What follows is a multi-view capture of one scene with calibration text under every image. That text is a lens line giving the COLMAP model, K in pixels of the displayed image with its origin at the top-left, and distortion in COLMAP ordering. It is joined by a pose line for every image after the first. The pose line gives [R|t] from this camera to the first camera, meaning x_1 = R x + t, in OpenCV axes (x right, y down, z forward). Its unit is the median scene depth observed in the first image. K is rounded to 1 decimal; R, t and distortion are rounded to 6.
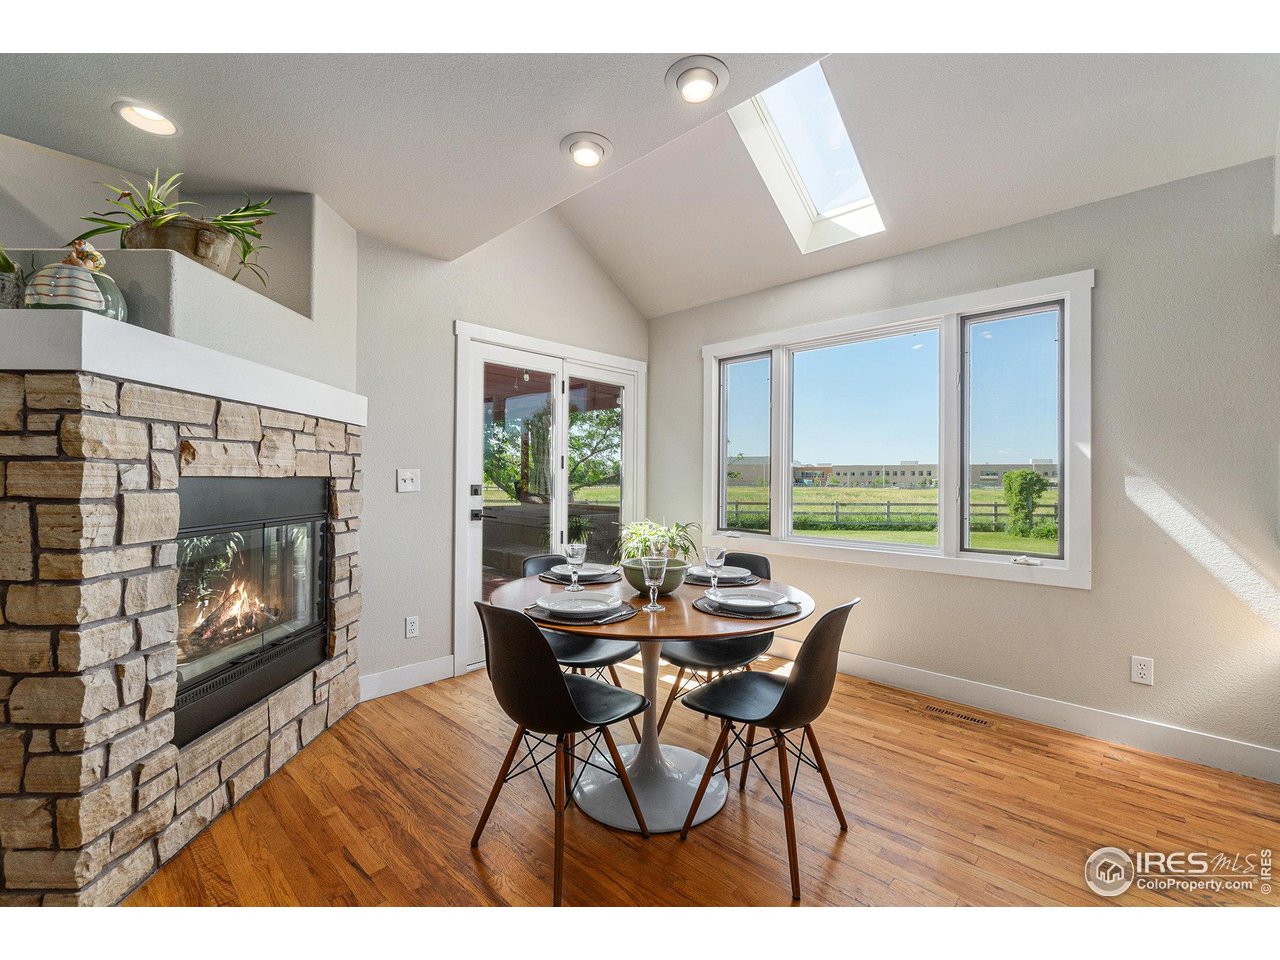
lens RADIAL K [[553.8, 0, 640.2], [0, 553.8, 477.2], [0, 0, 1]] dist [-0.001838, 0.000081]
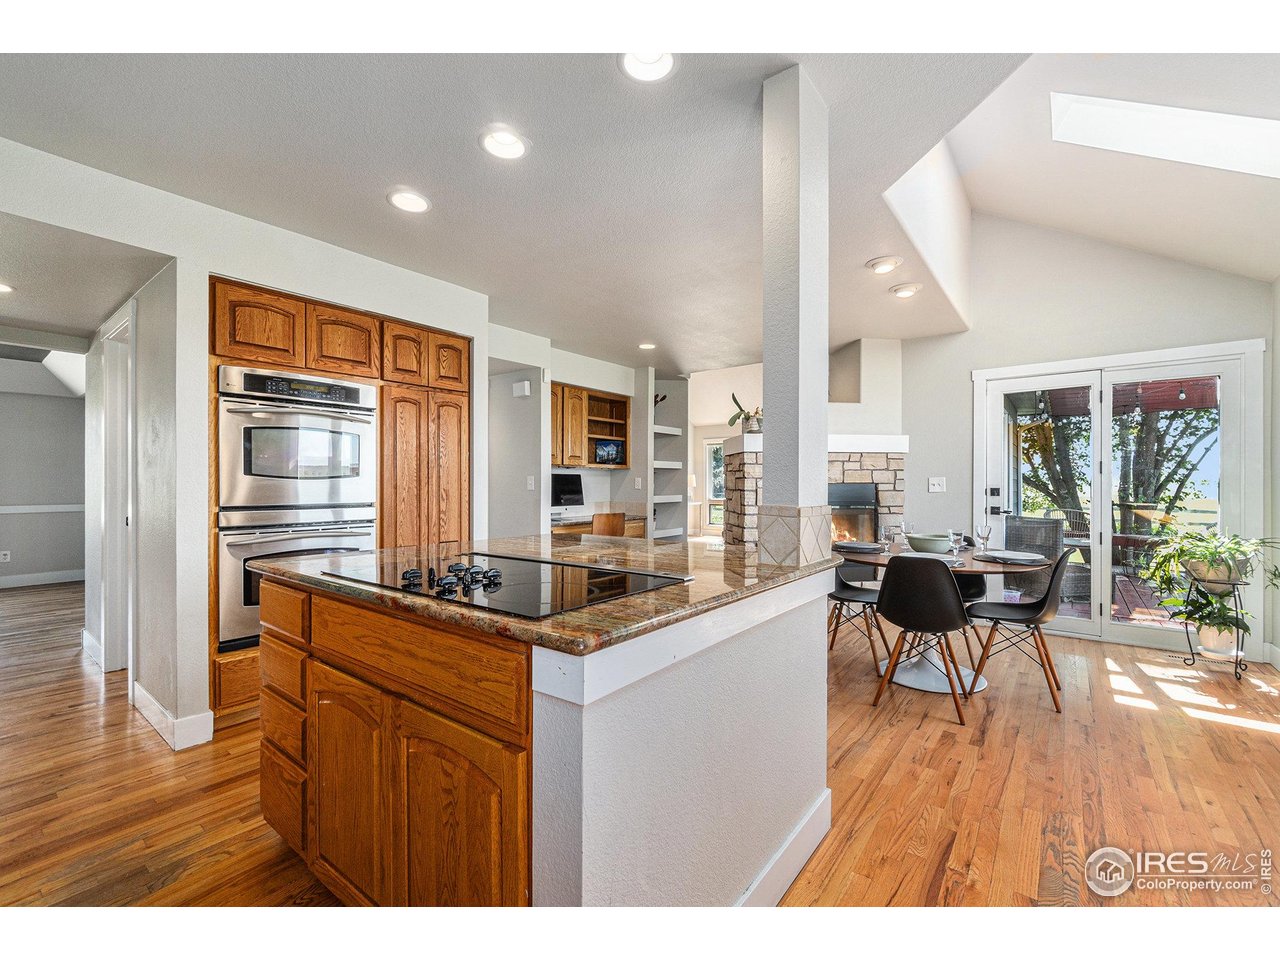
lens RADIAL K [[553.8, 0, 639.7], [0, 553.8, 487.7], [0, 0, 1]] dist [-0.001838, 0.000081]
pose [[0.110136, -0.006618, -0.993895, 1.413923], [0.005221, 0.999968, -0.006080, 0.026347], [0.993903, -0.004519, 0.110167, -0.003387]]
